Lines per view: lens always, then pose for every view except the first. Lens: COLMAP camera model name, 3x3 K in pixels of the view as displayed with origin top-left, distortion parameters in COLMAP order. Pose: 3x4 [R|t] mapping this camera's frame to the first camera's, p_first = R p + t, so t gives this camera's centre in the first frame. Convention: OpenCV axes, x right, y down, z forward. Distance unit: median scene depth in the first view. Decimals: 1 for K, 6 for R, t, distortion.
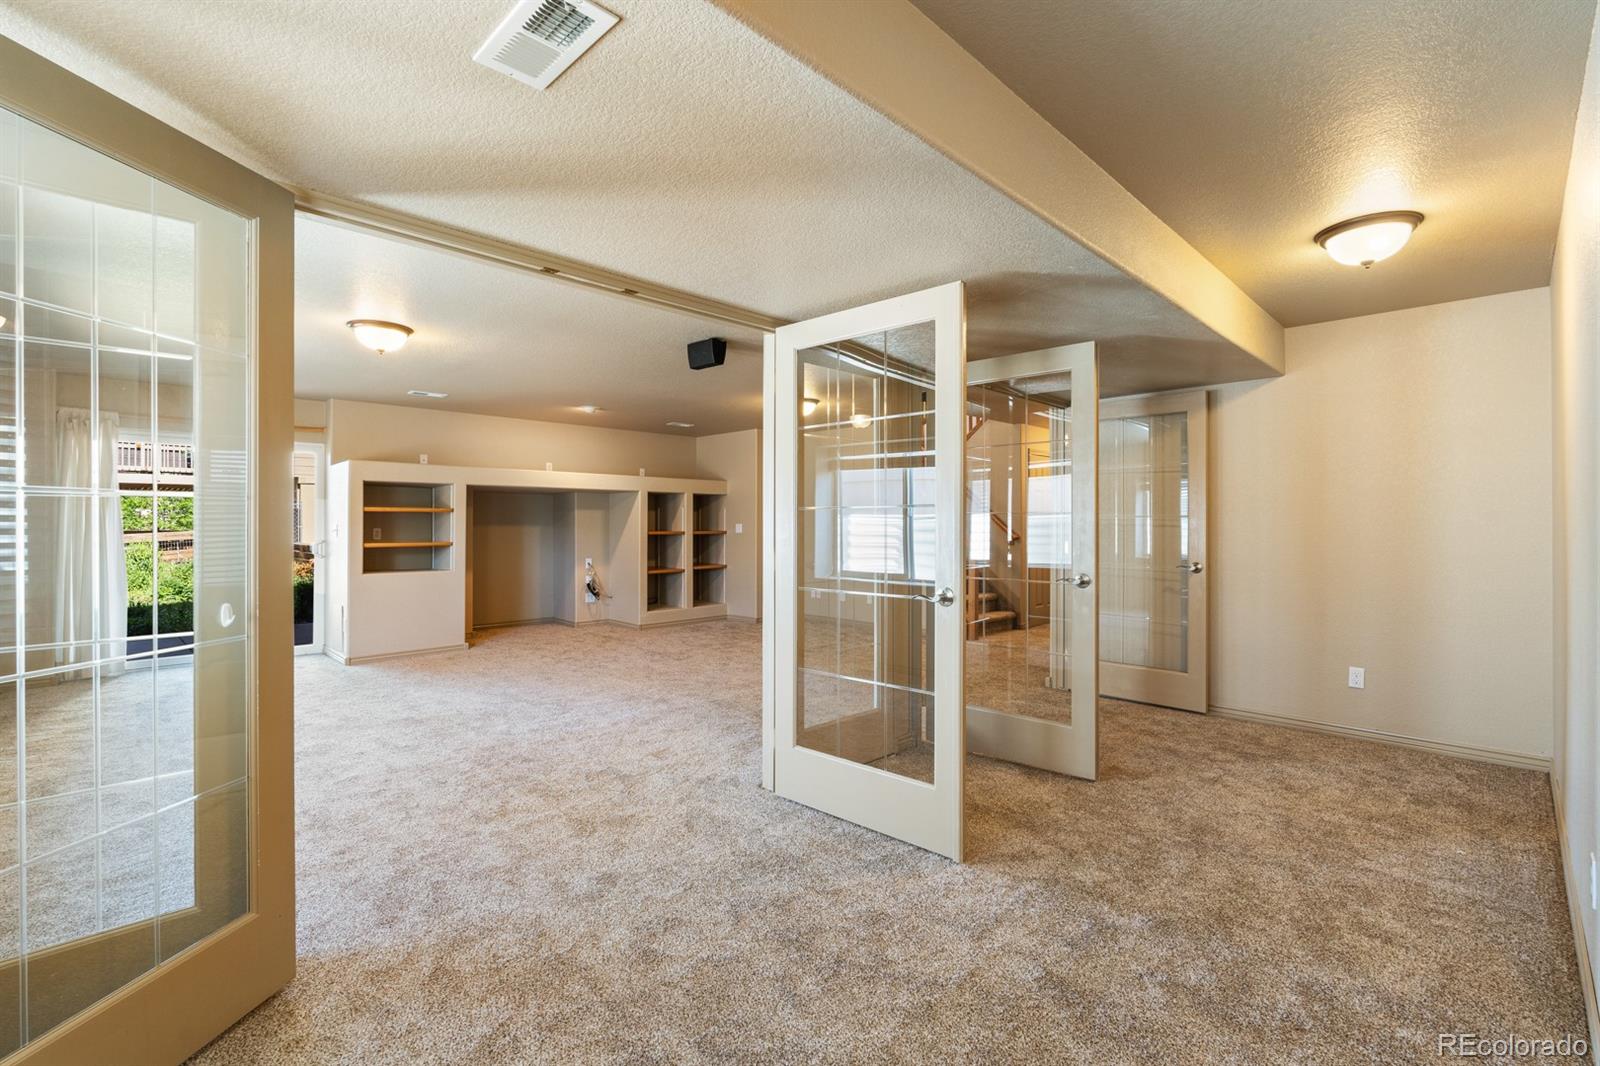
lens RADIAL K [[707.5, 0, 804.8], [0, 707.5, 526.2], [0, 0, 1]] dist [0.000461, -0.001241]
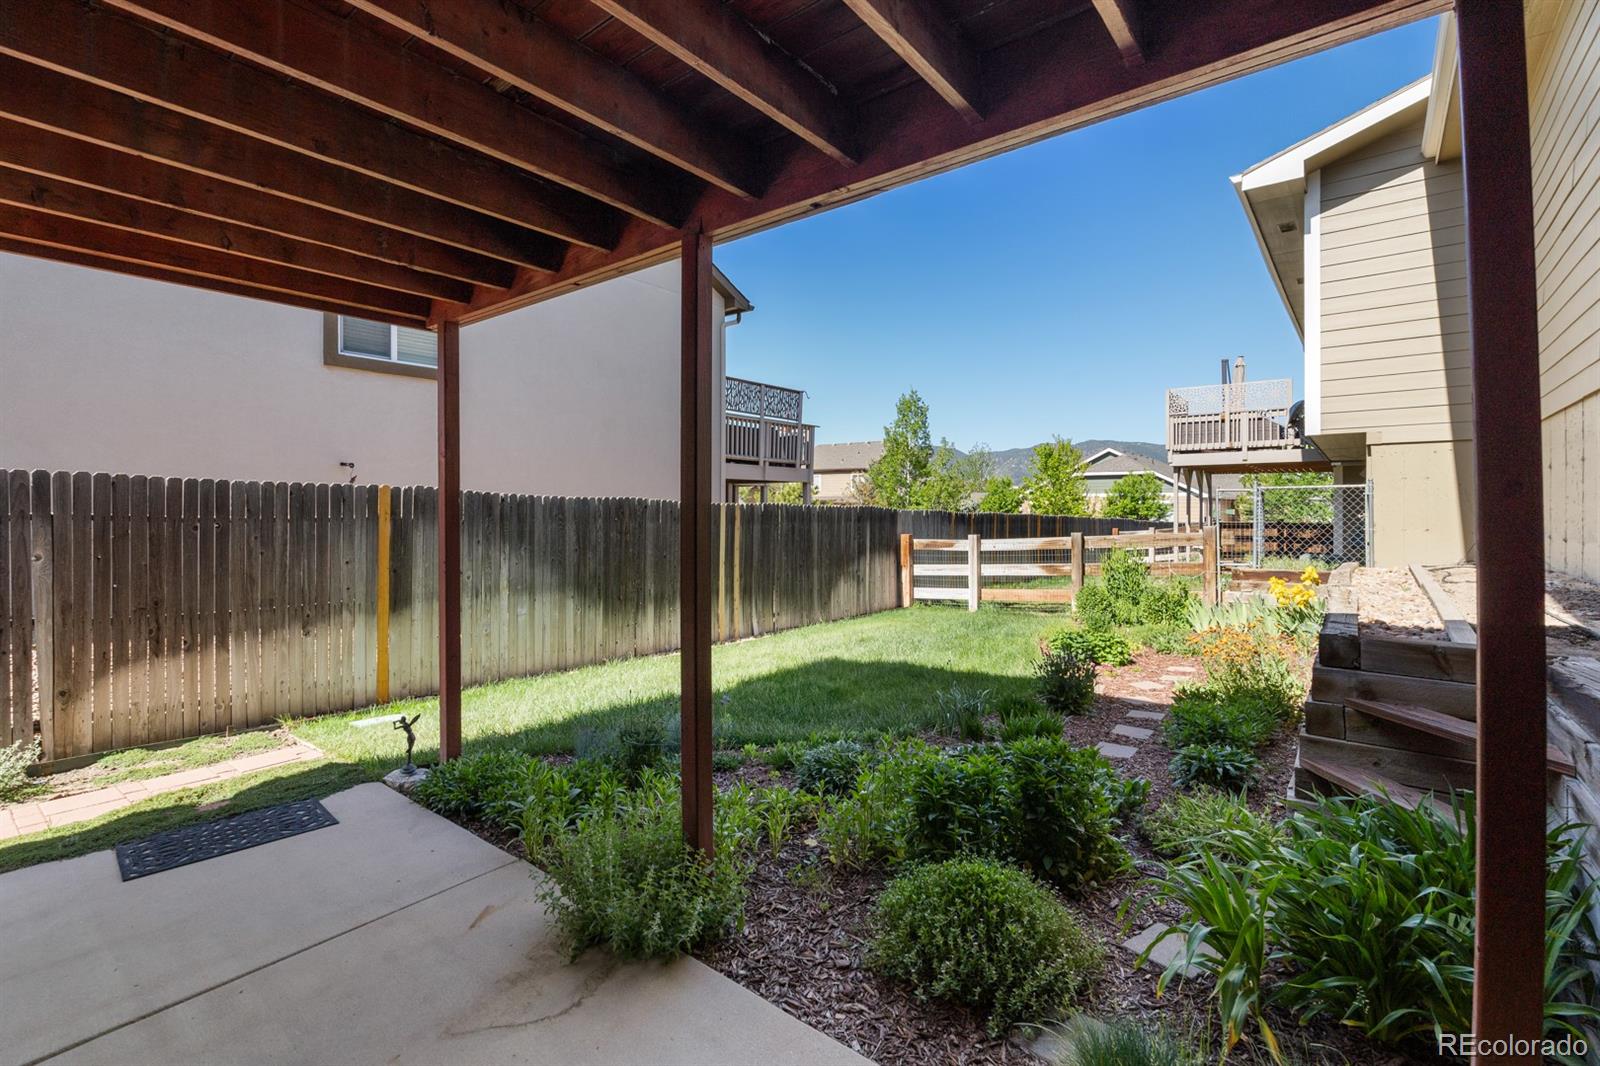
lens RADIAL K [[707.5, 0, 804.5], [0, 707.5, 515.5], [0, 0, 1]] dist [0.000461, -0.001241]
pose [[0.111546, 0.008936, -0.993719, -0.508594], [0.002044, 0.999955, 0.009221, -0.029258], [0.993757, -0.003060, 0.111523, 1.084695]]
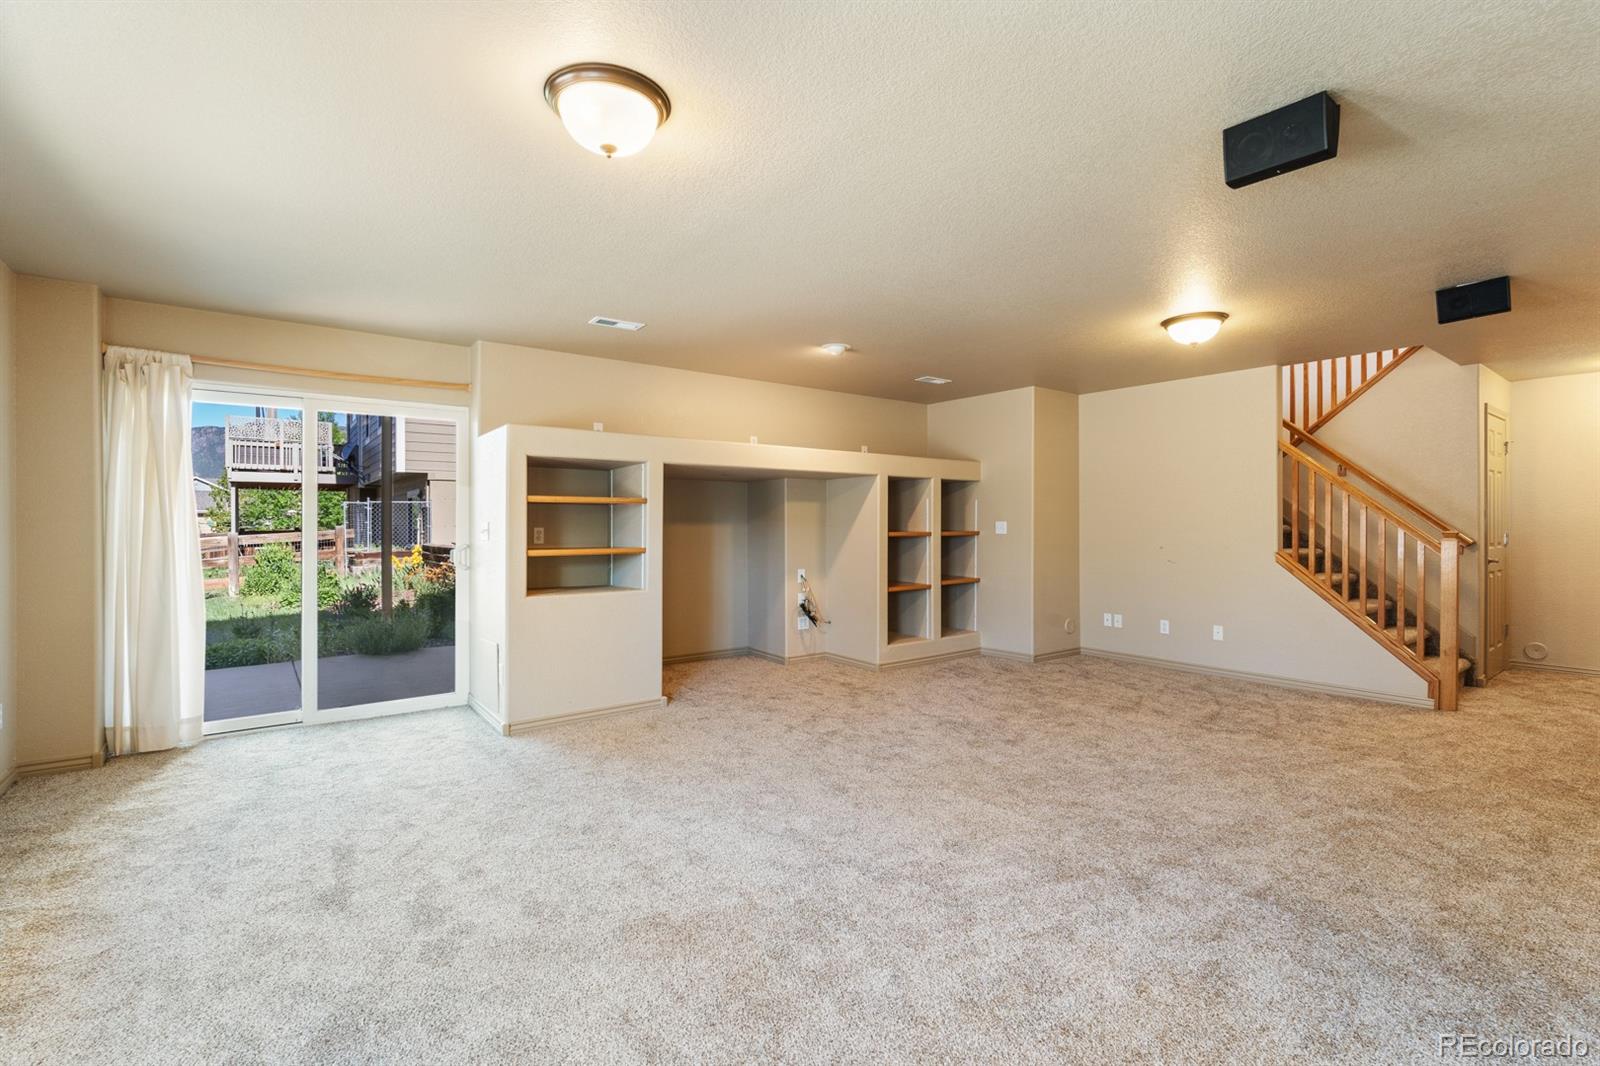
lens RADIAL K [[707.5, 0, 797.5], [0, 707.5, 527.6], [0, 0, 1]] dist [0.000461, -0.001241]
pose [[0.990733, -0.001301, -0.135820, -0.213444], [0.001757, 0.999993, 0.003239, 0.000942], [0.135815, -0.003447, 0.990728, 0.285339]]
